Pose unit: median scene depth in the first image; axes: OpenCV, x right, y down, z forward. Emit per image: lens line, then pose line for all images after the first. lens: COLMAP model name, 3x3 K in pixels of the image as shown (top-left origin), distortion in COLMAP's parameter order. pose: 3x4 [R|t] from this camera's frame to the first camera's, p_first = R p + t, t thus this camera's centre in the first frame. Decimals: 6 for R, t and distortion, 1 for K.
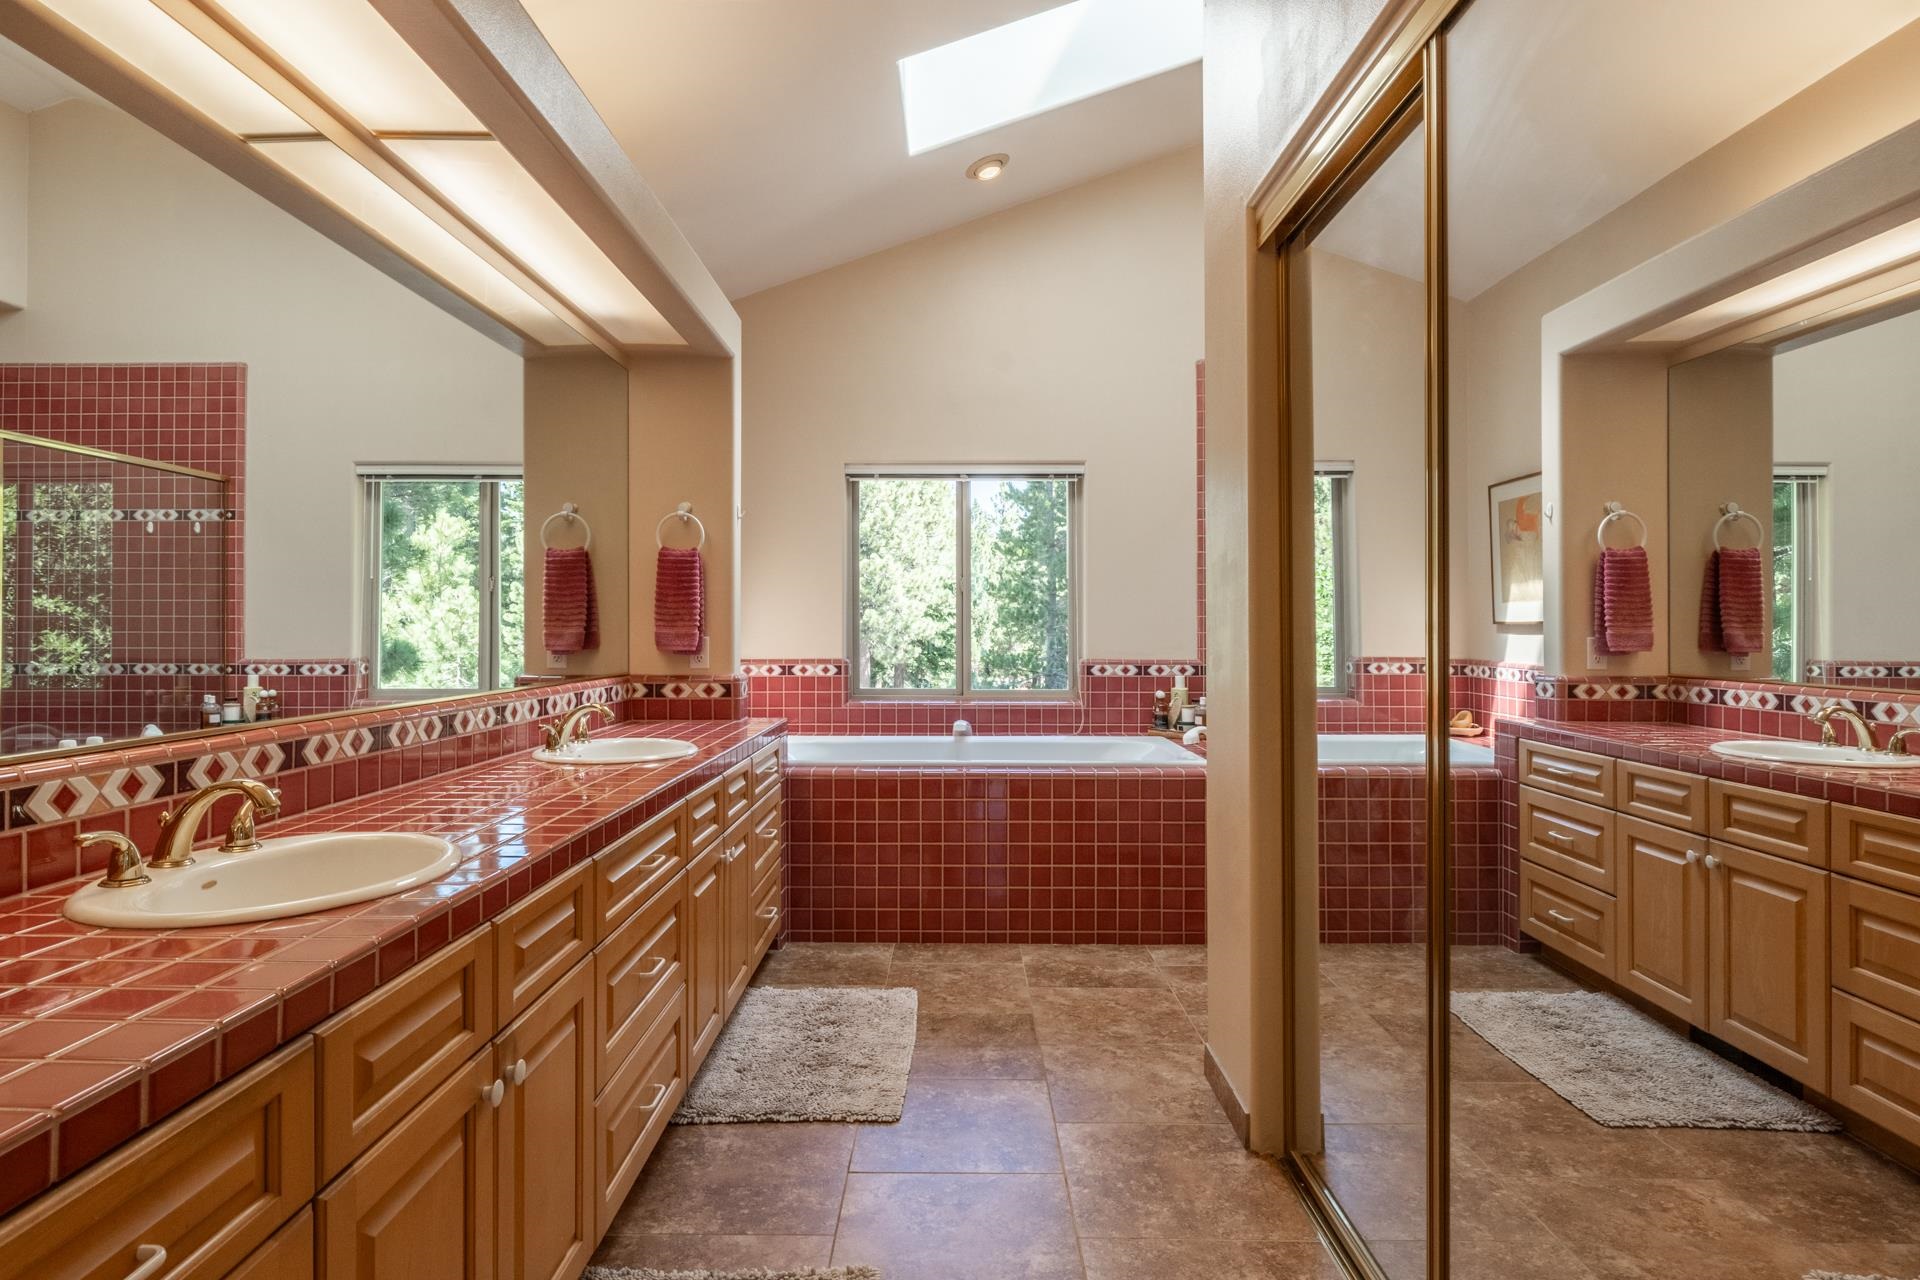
lens RADIAL K [[1048.2, 0, 957.3], [0, 1048.2, 629.6], [0, 0, 1]] dist [-0.005512, -0.001502]
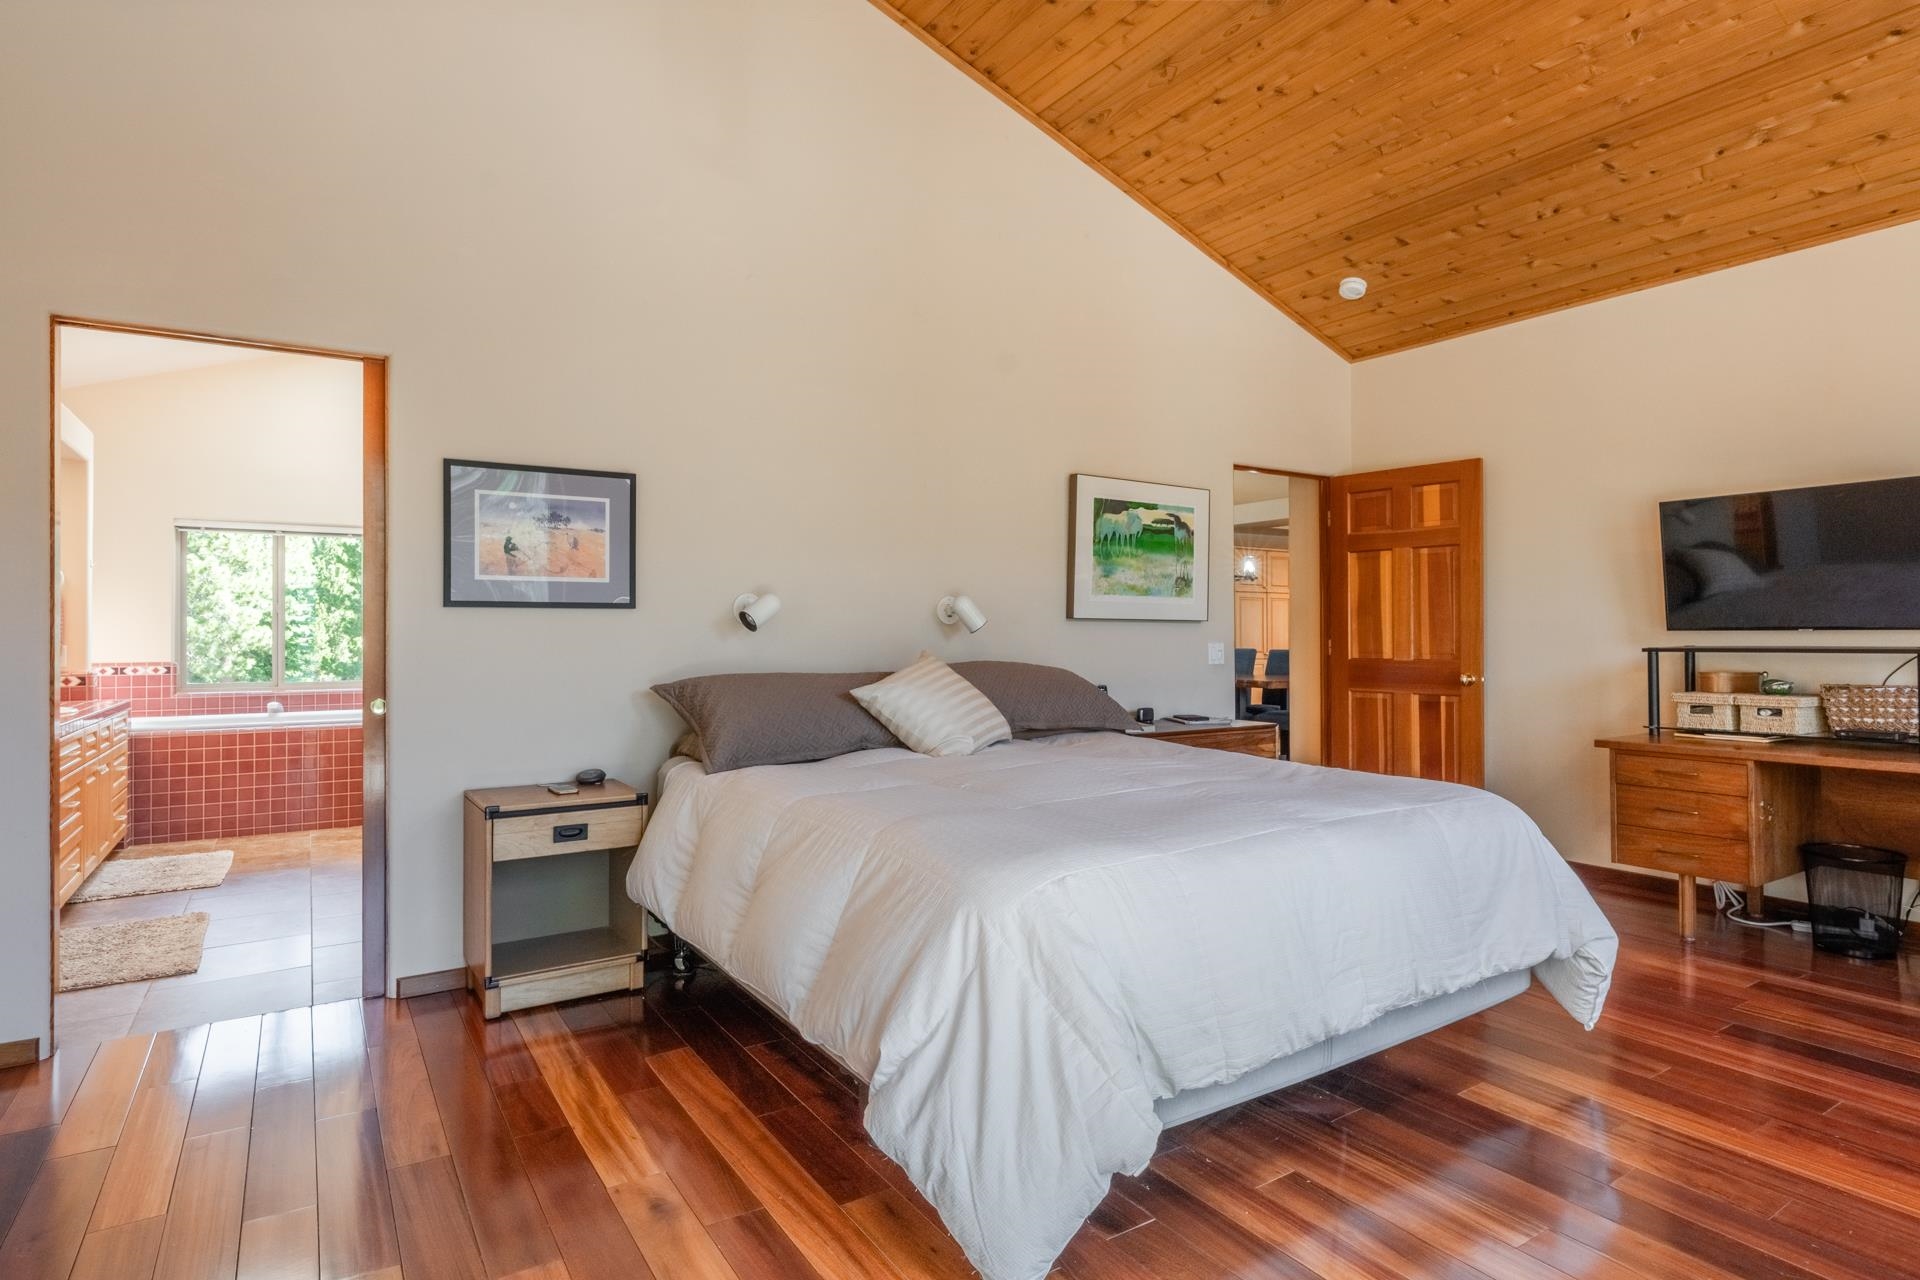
lens RADIAL K [[1010.0, 0, 959.3], [0, 1010.0, 621.9], [0, 0, 1]] dist [-0.009618, 0.002393]
pose [[0.839588, 0.002620, 0.543218, 0.042095], [0.005358, 0.999900, -0.013103, -0.001494], [-0.543198, 0.013912, 0.839489, -0.676022]]
